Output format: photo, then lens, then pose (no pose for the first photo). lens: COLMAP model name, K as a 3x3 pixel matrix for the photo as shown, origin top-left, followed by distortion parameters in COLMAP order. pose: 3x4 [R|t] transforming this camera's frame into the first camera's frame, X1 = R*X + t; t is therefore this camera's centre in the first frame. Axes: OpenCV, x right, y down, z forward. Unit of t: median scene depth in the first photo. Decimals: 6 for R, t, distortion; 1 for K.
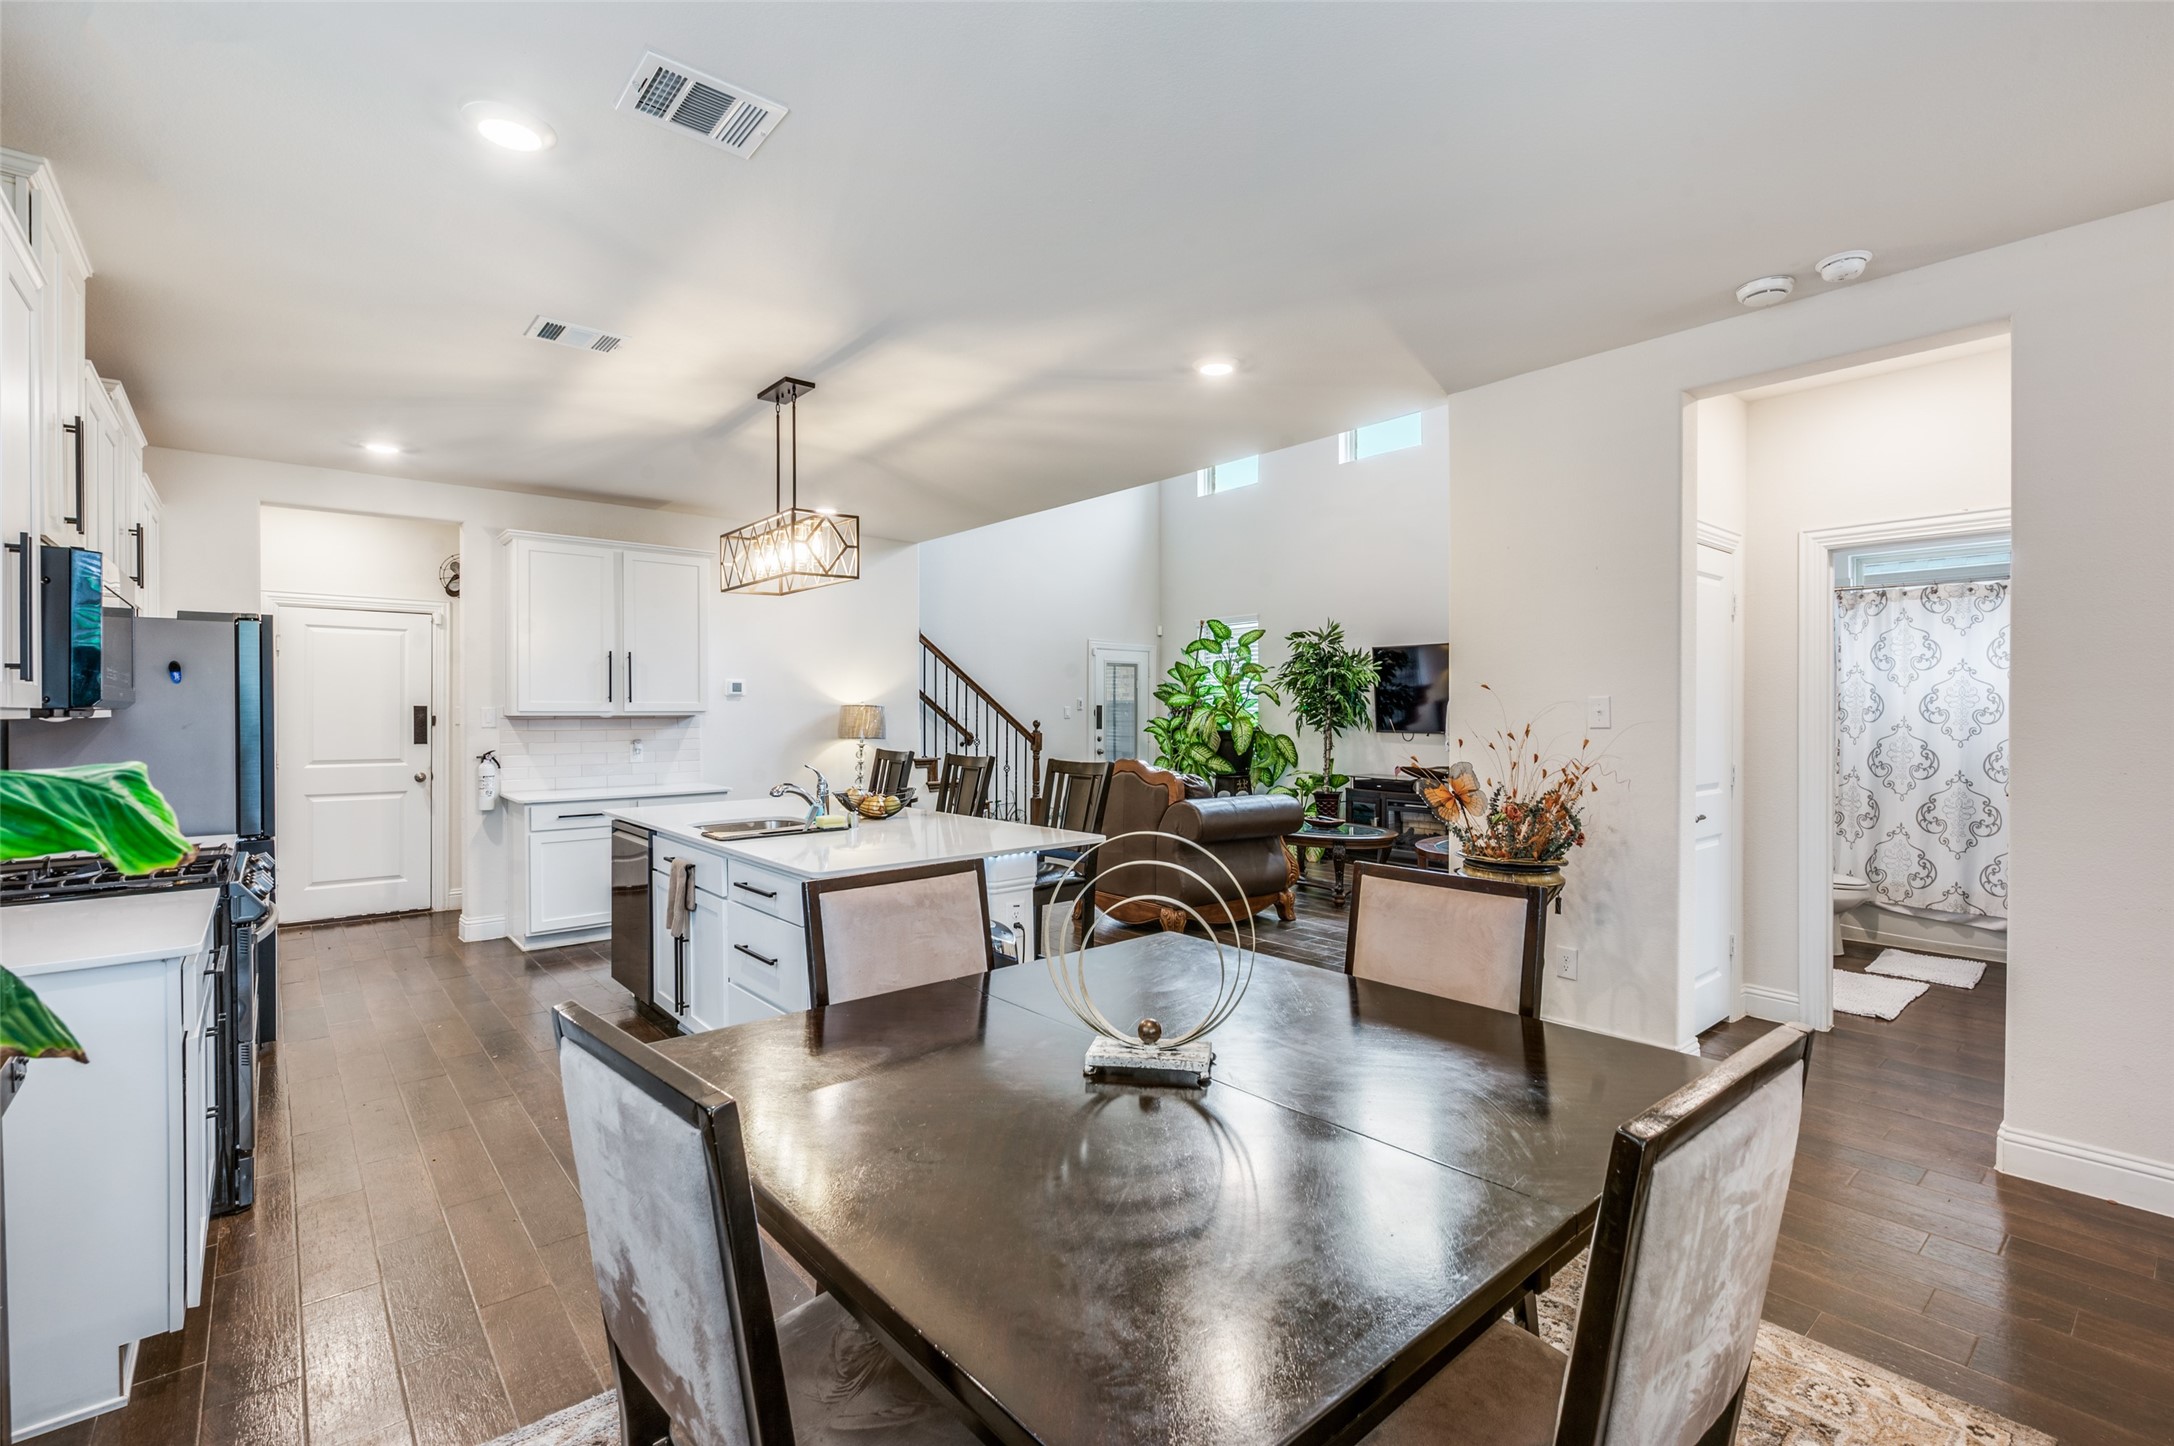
lens RADIAL K [[966.8, 0, 1097.0], [0, 966.8, 714.1], [0, 0, 1]] dist [-0.002773, -0.000782]
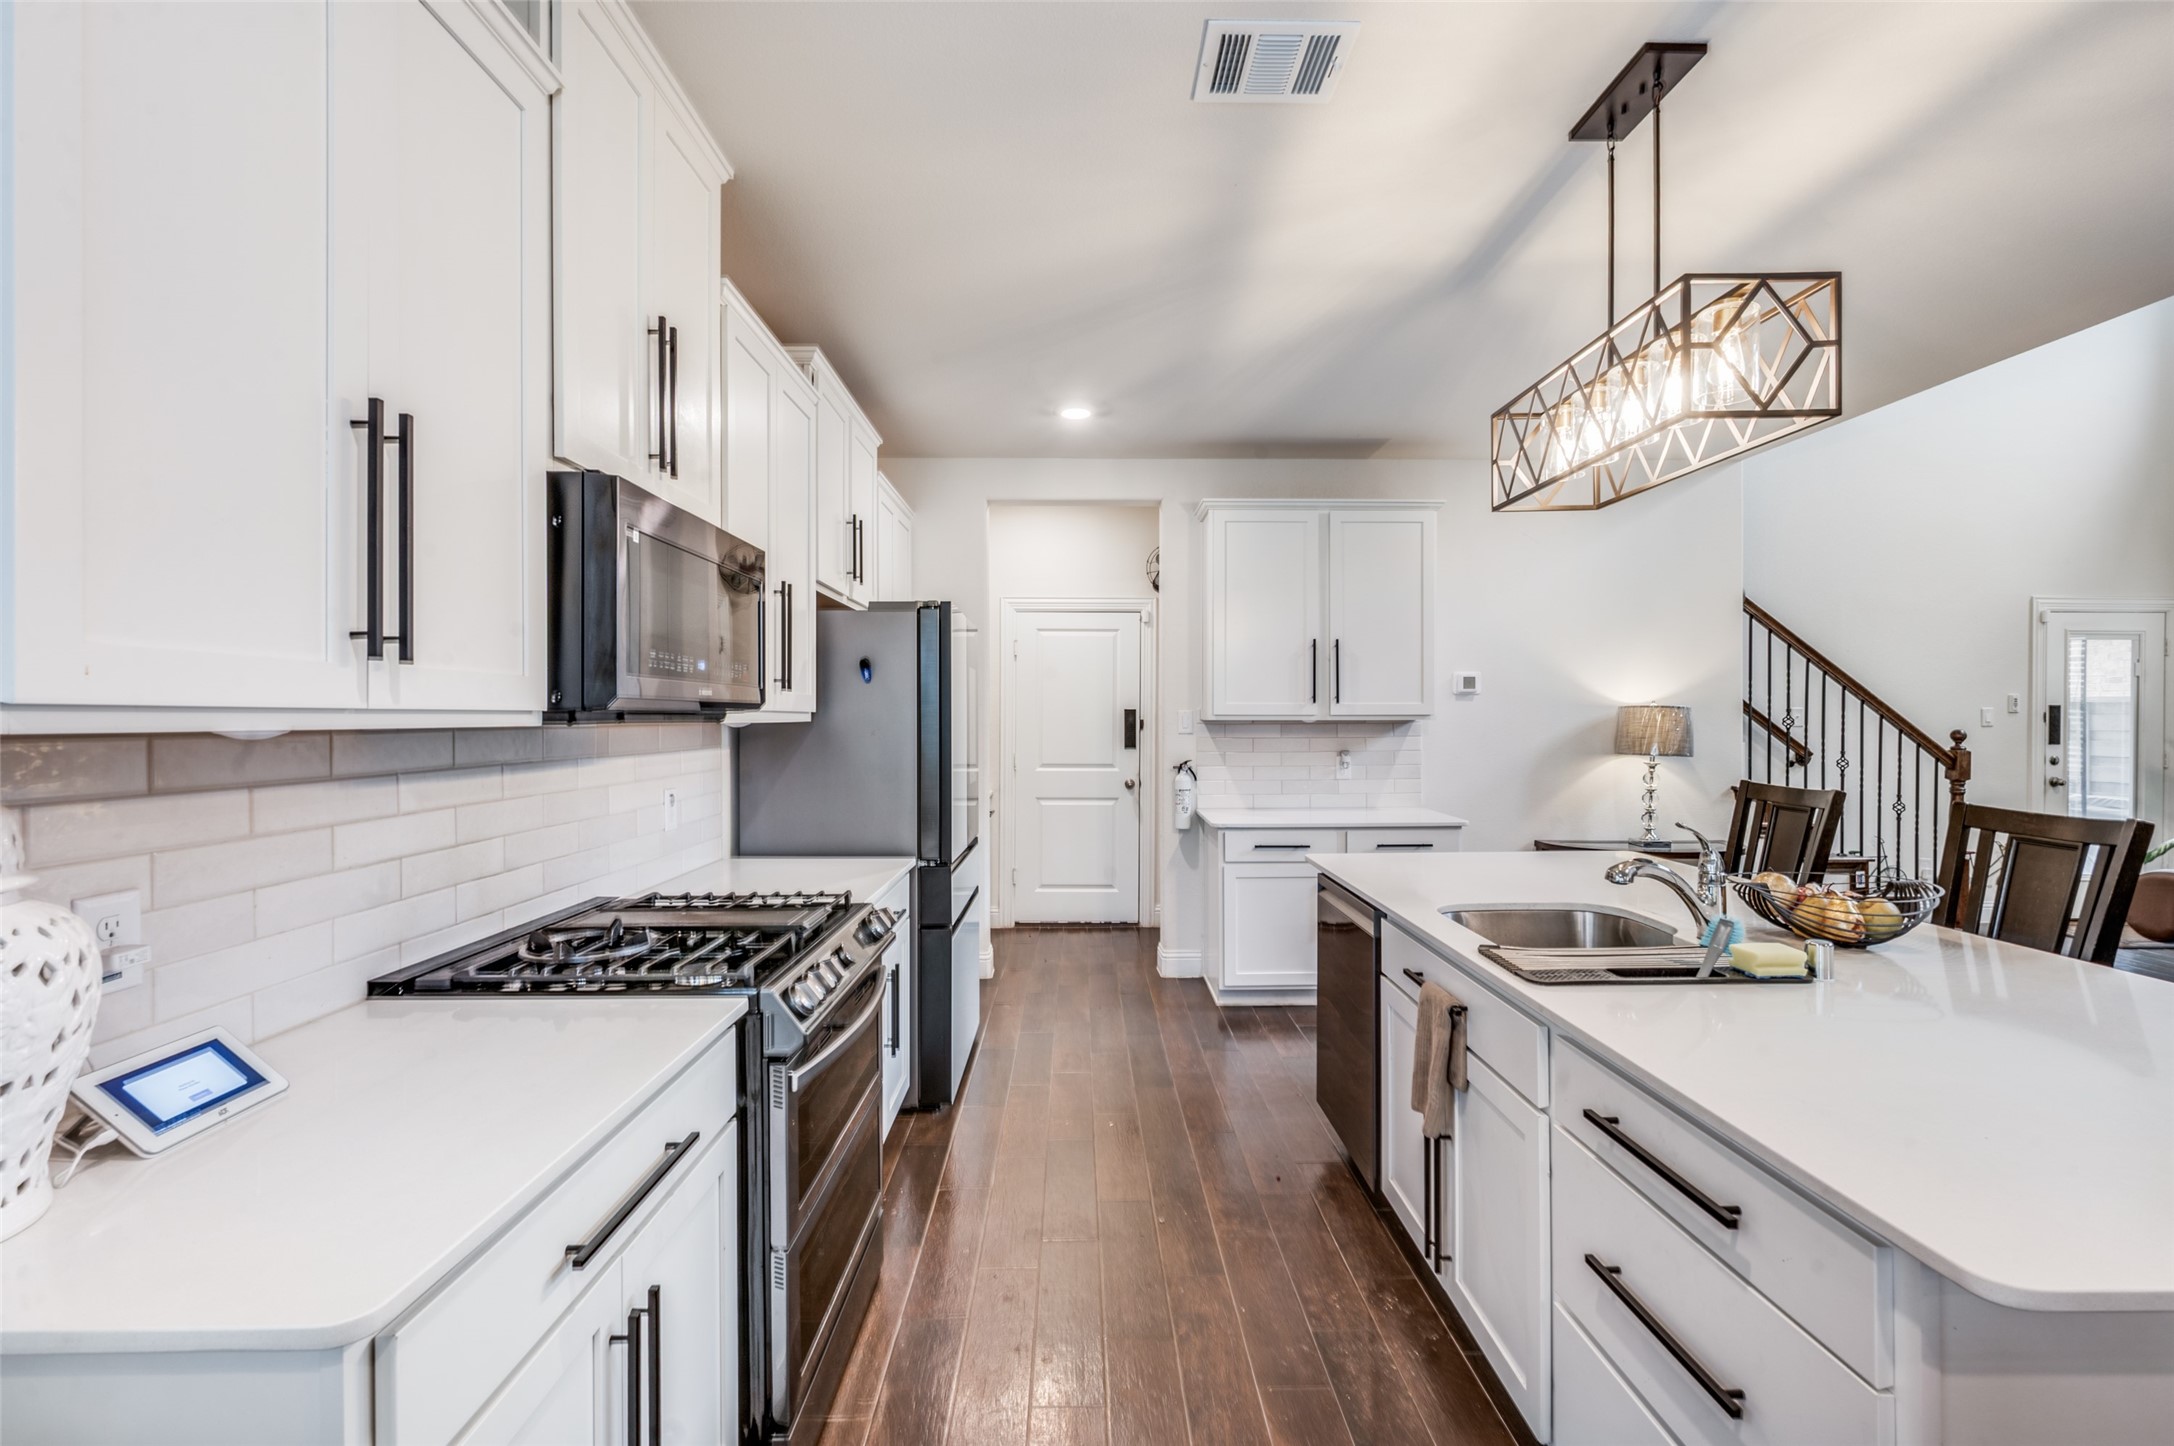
lens RADIAL K [[966.8, 0, 1090.7], [0, 966.8, 721.8], [0, 0, 1]] dist [-0.002773, -0.000782]
pose [[0.771403, 0.005336, -0.636325, -0.141178], [-0.002432, 0.999982, 0.005438, -0.001028], [0.636343, -0.002647, 0.771402, 0.272652]]
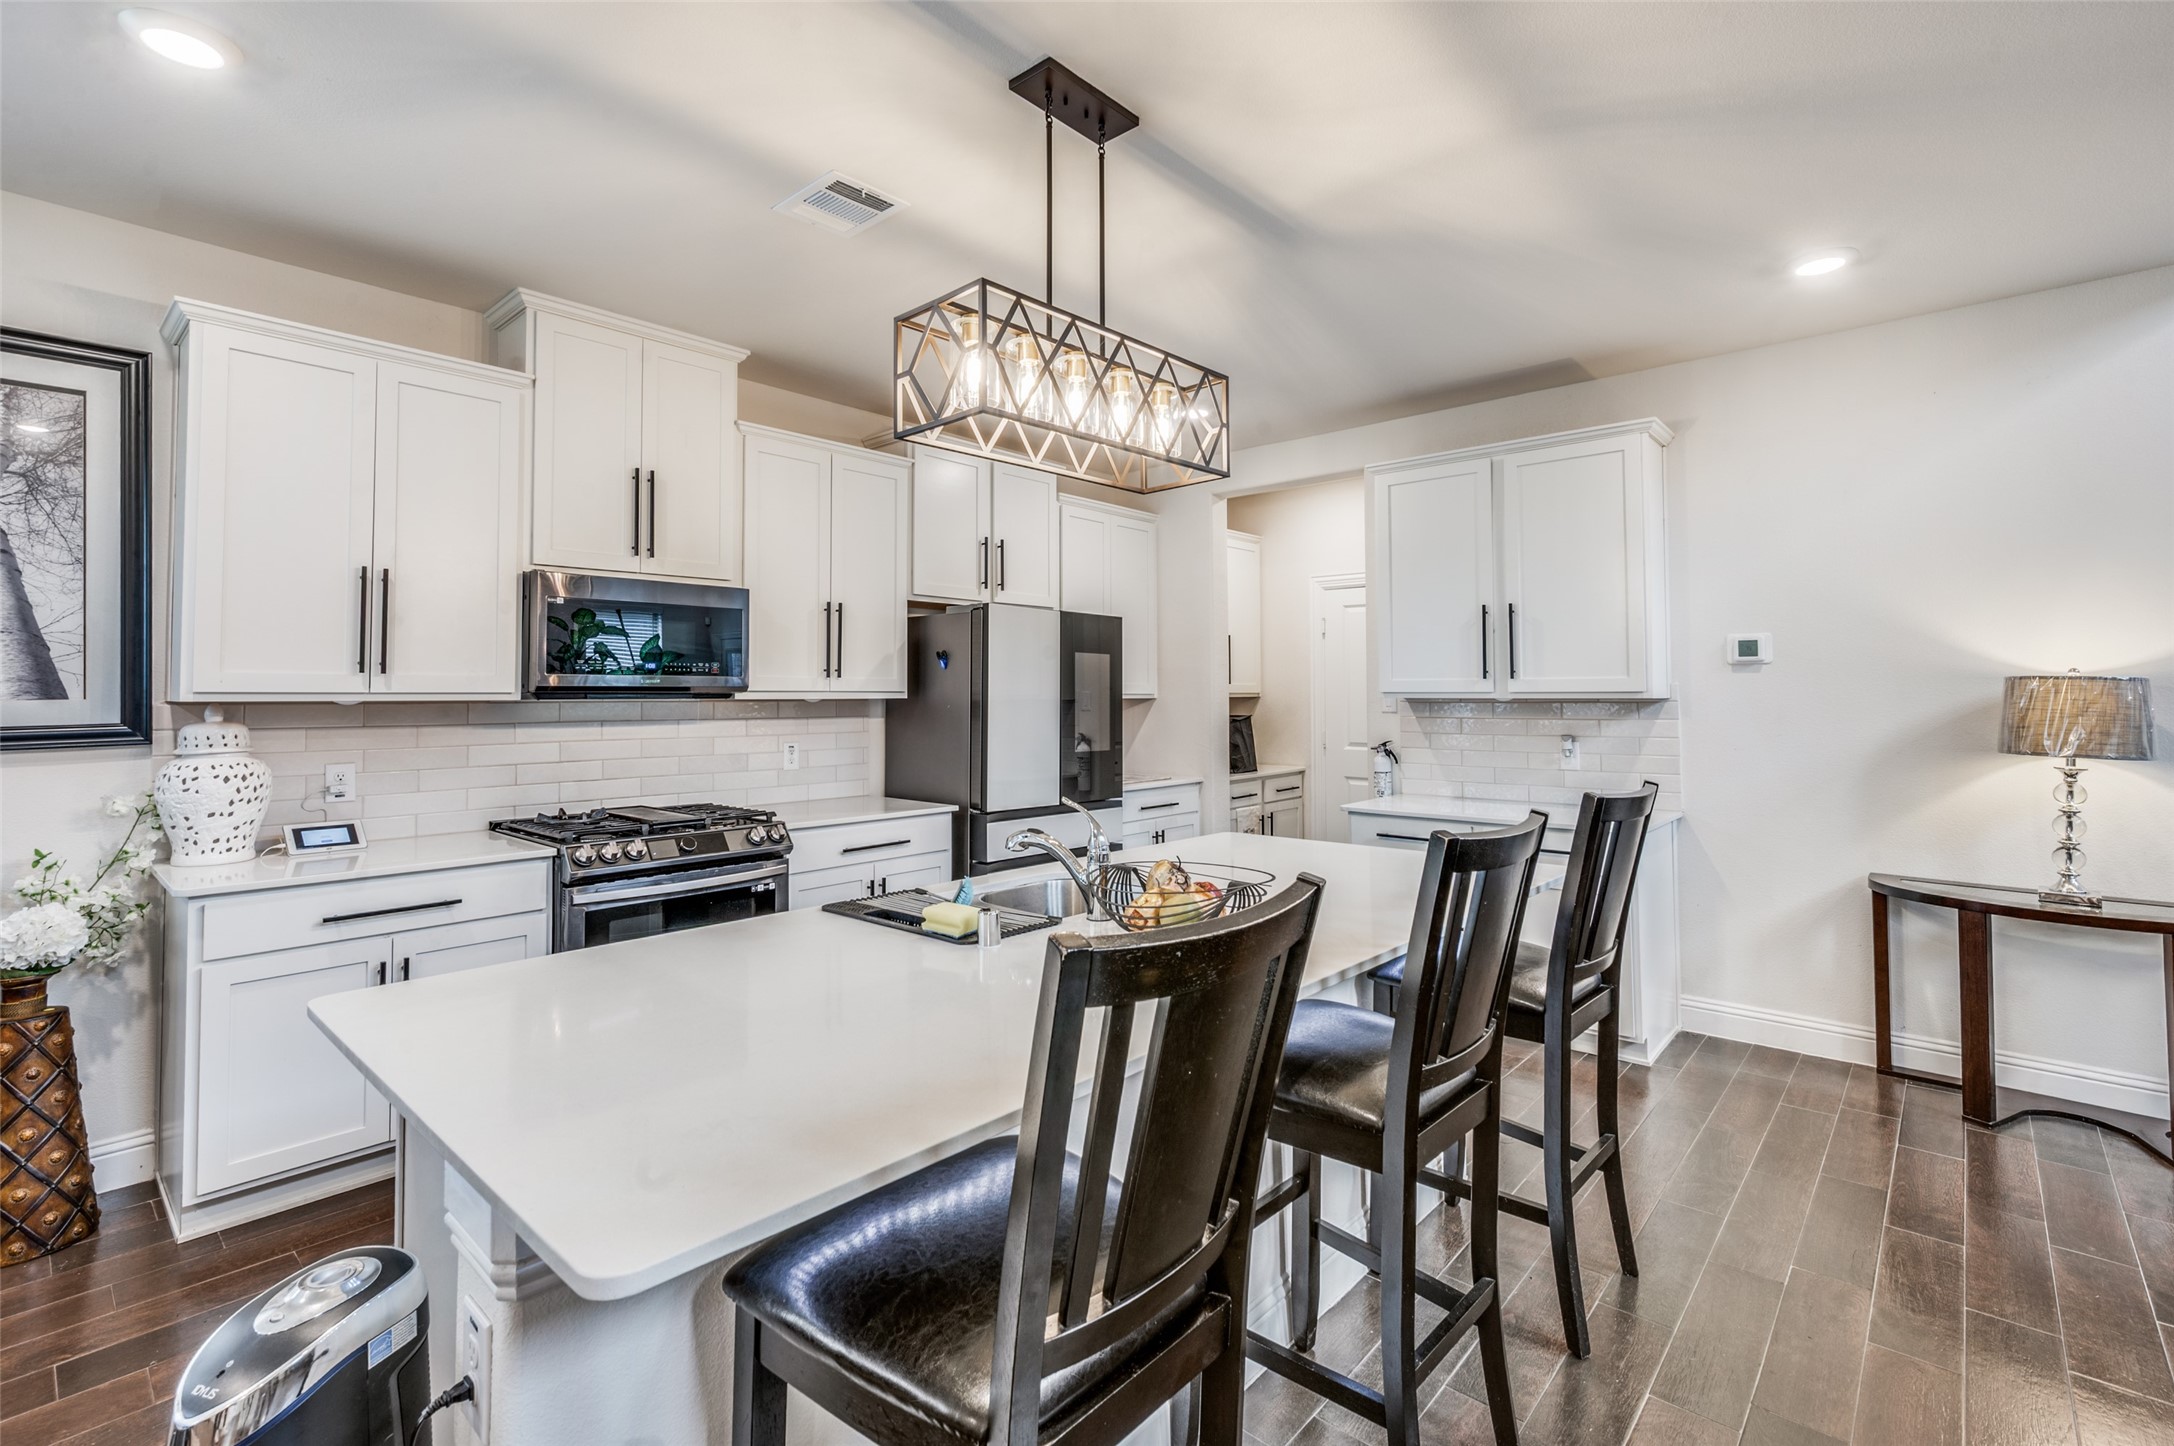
lens RADIAL K [[966.8, 0, 1084.1], [0, 966.8, 673.9], [0, 0, 1]] dist [-0.002773, -0.000782]
pose [[0.127317, -0.018404, -0.991691, 0.147137], [-0.000763, 0.999826, -0.018653, -0.002878], [0.991862, 0.003132, 0.127281, 0.632292]]
